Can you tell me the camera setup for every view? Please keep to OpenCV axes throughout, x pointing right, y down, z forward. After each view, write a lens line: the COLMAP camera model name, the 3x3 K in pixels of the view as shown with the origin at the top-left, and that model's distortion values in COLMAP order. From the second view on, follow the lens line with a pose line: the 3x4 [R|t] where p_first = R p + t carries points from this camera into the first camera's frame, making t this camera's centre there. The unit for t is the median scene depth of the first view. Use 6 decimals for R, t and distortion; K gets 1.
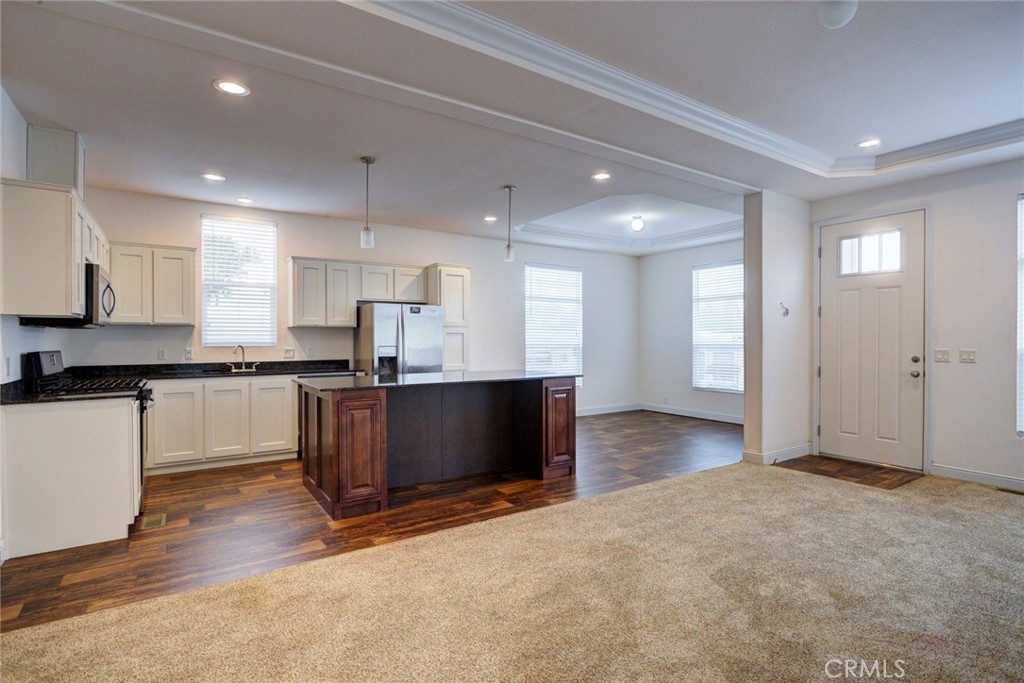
lens RADIAL K [[506.5, 0, 512.0], [0, 506.5, 341.5], [0, 0, 1]] dist [-0.018328, 0.008443]
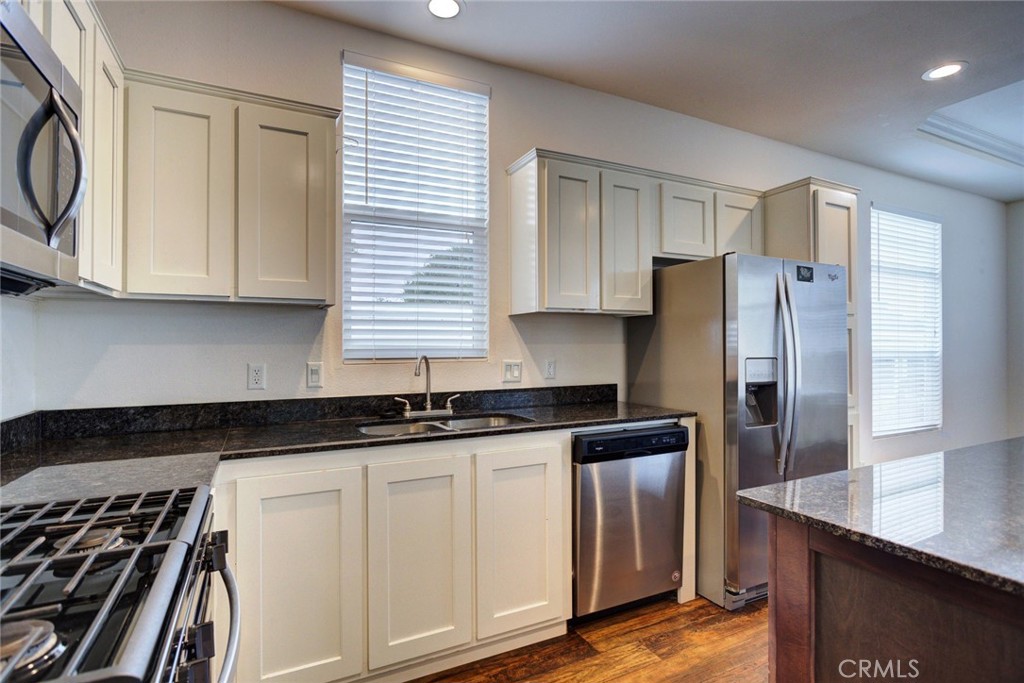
lens RADIAL K [[506.5, 0, 512.0], [0, 506.5, 341.5], [0, 0, 1]] dist [-0.018328, 0.008443]
pose [[0.992058, 0.000005, -0.125779, -0.414561], [-0.001205, 0.999954, -0.009467, 0.000048], [0.125773, 0.009543, 0.992013, 0.588988]]
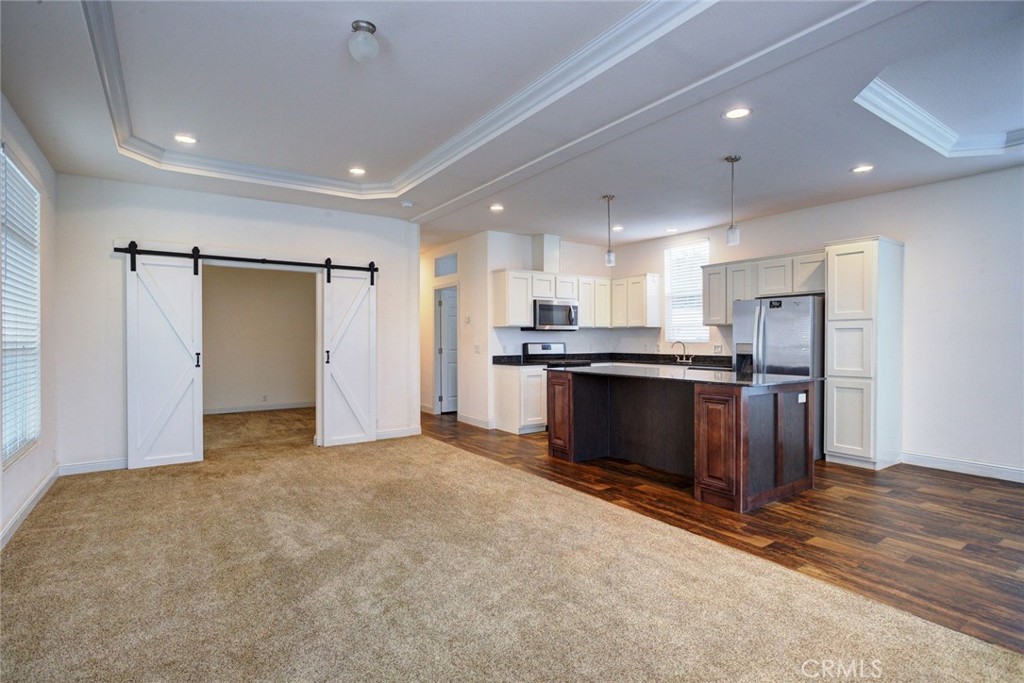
lens RADIAL K [[506.5, 0, 512.0], [0, 506.5, 341.5], [0, 0, 1]] dist [-0.018328, 0.008443]
pose [[0.014999, 0.007674, -0.999858, 0.737728], [-0.005473, 0.999956, 0.007592, 0.000246], [0.999873, 0.005359, 0.015040, 0.560035]]
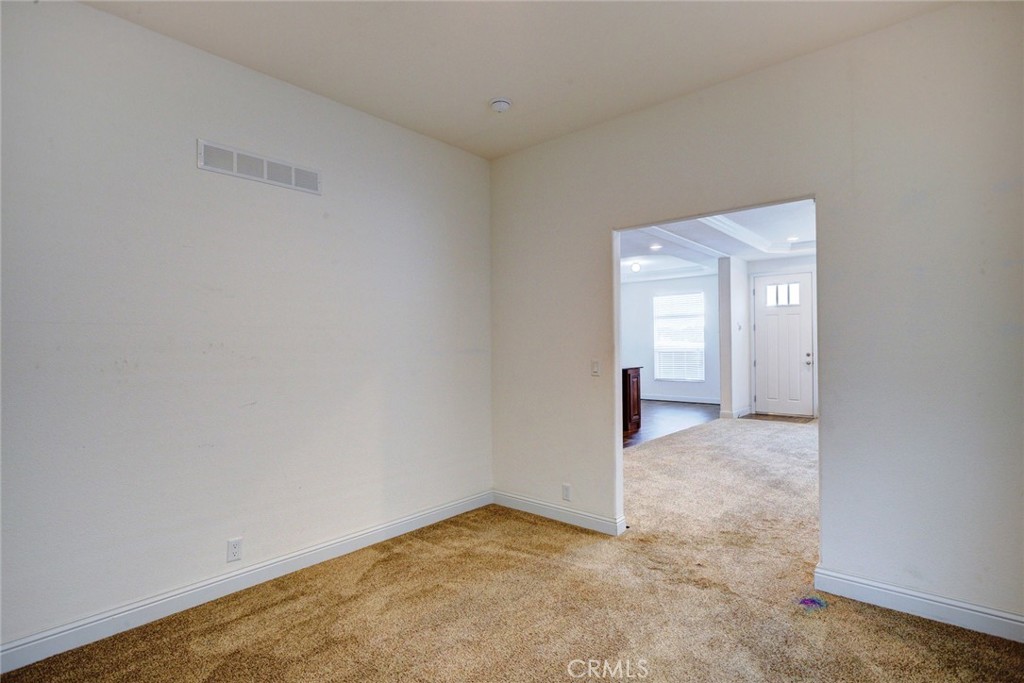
lens RADIAL K [[506.5, 0, 512.0], [0, 506.5, 341.5], [0, 0, 1]] dist [-0.018328, 0.008443]
pose [[0.963202, -0.006166, 0.268710, -0.619020], [0.010598, 0.999831, -0.015046, 0.003700], [-0.268571, 0.017340, 0.963104, -0.401648]]
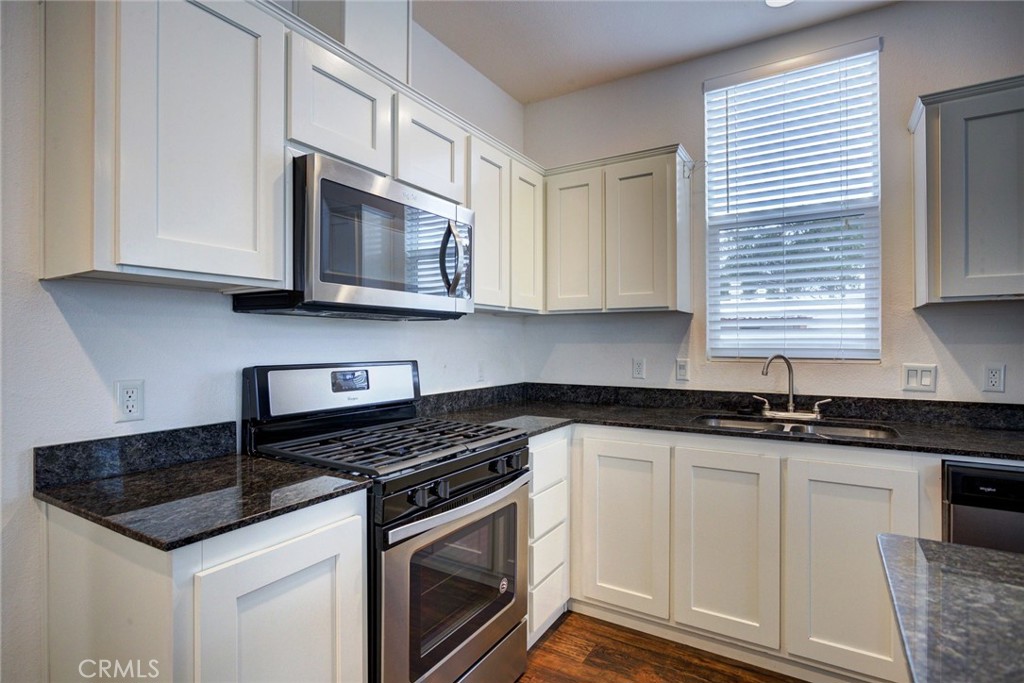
lens RADIAL K [[506.5, 0, 512.0], [0, 506.5, 341.5], [0, 0, 1]] dist [-0.018328, 0.008443]
pose [[0.422258, -0.001503, -0.906474, -0.256581], [-0.006346, 0.999969, -0.004614, -0.000054], [0.906453, 0.007701, 0.422235, 0.625858]]
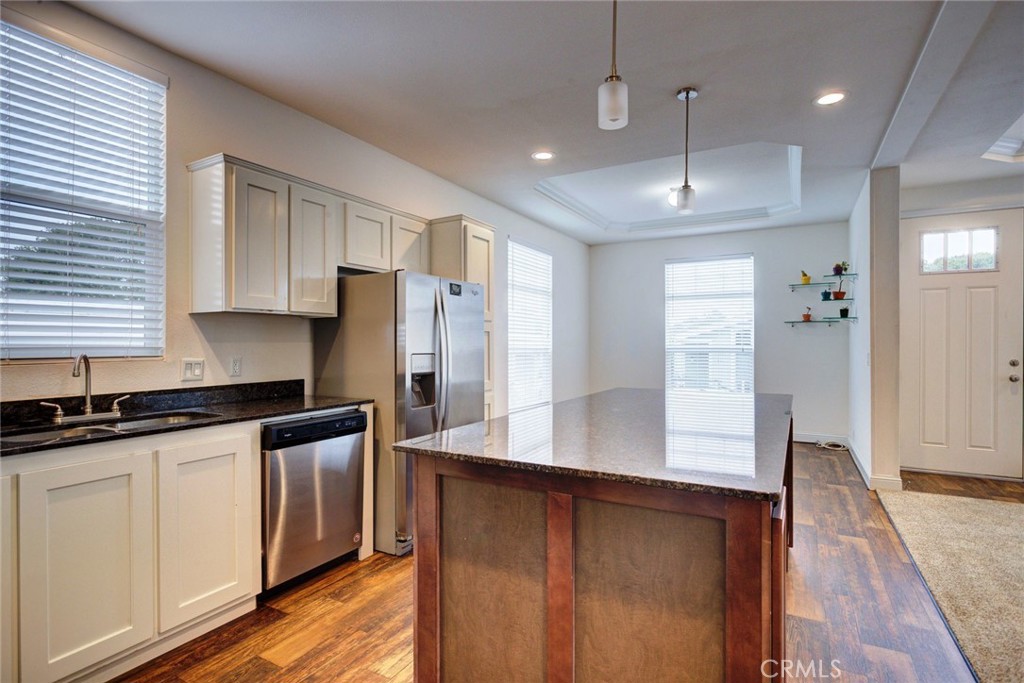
lens RADIAL K [[506.5, 0, 512.0], [0, 506.5, 341.5], [0, 0, 1]] dist [-0.018328, 0.008443]
pose [[0.891335, 0.002893, 0.453337, -0.422212], [0.000882, 0.999967, -0.008116, 0.001163], [-0.453345, 0.007633, 0.891302, 0.505361]]
